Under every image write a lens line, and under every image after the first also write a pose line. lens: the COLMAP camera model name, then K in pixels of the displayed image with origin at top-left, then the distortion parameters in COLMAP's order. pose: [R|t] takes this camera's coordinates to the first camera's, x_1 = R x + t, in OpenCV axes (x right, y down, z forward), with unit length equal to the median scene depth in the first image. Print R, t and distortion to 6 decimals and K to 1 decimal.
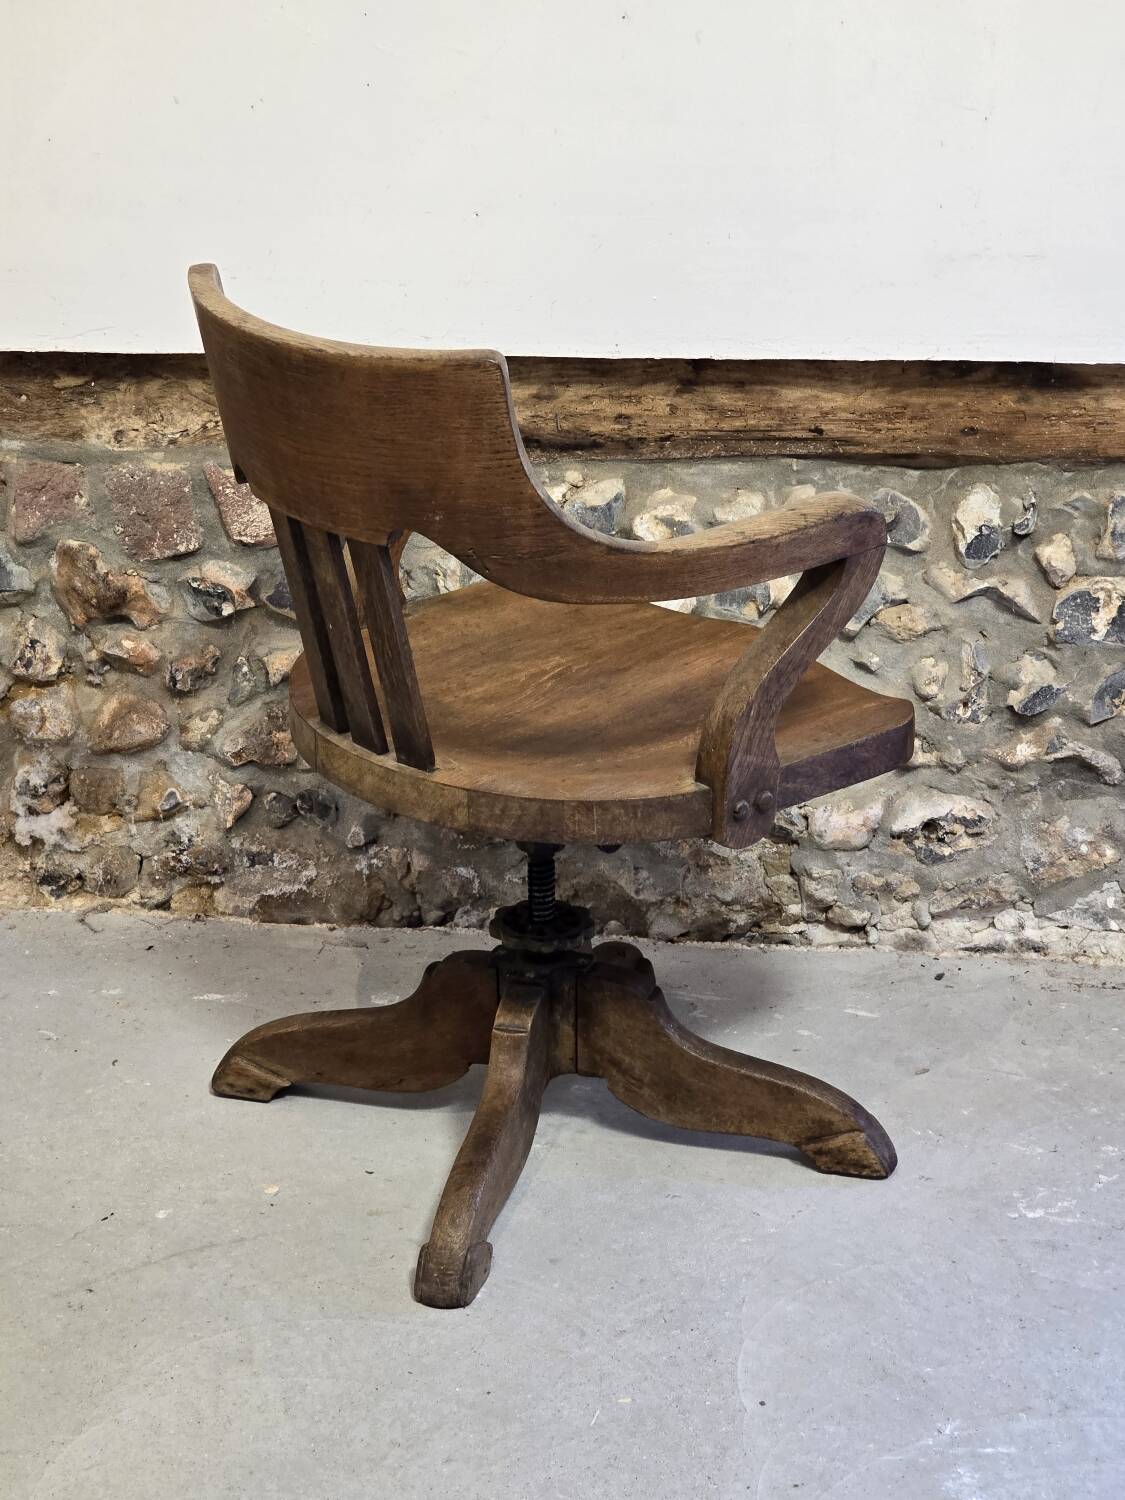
lens RADIAL K [[3303.9, 0, 562.5], [0, 3303.9, 750.0], [0, 0, 1]] dist [0.025784, 5.041317]
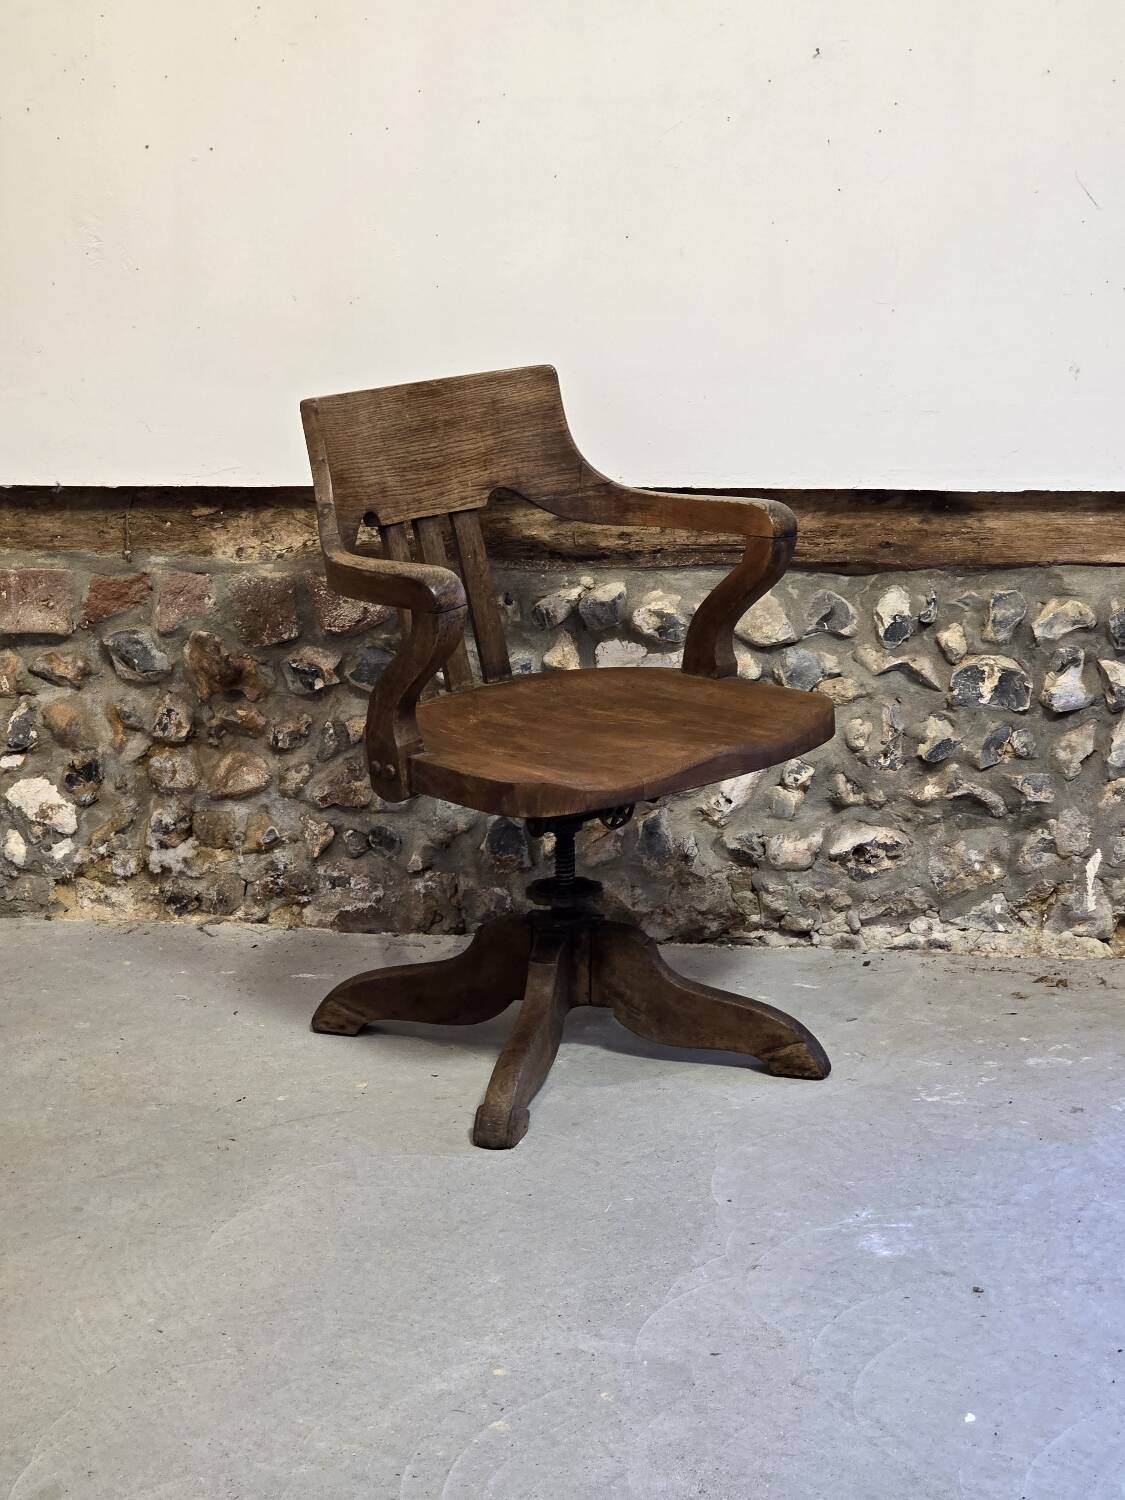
lens RADIAL K [[3149.6, 0, 556.0], [0, 3149.6, 669.1], [0, 0, 1]] dist [-0.387894, 16.538763]
pose [[0.999968, 0.006931, 0.003916, -0.013503], [-0.006451, 0.993733, -0.111595, 0.091823], [-0.004665, 0.111566, 0.993746, -0.237102]]
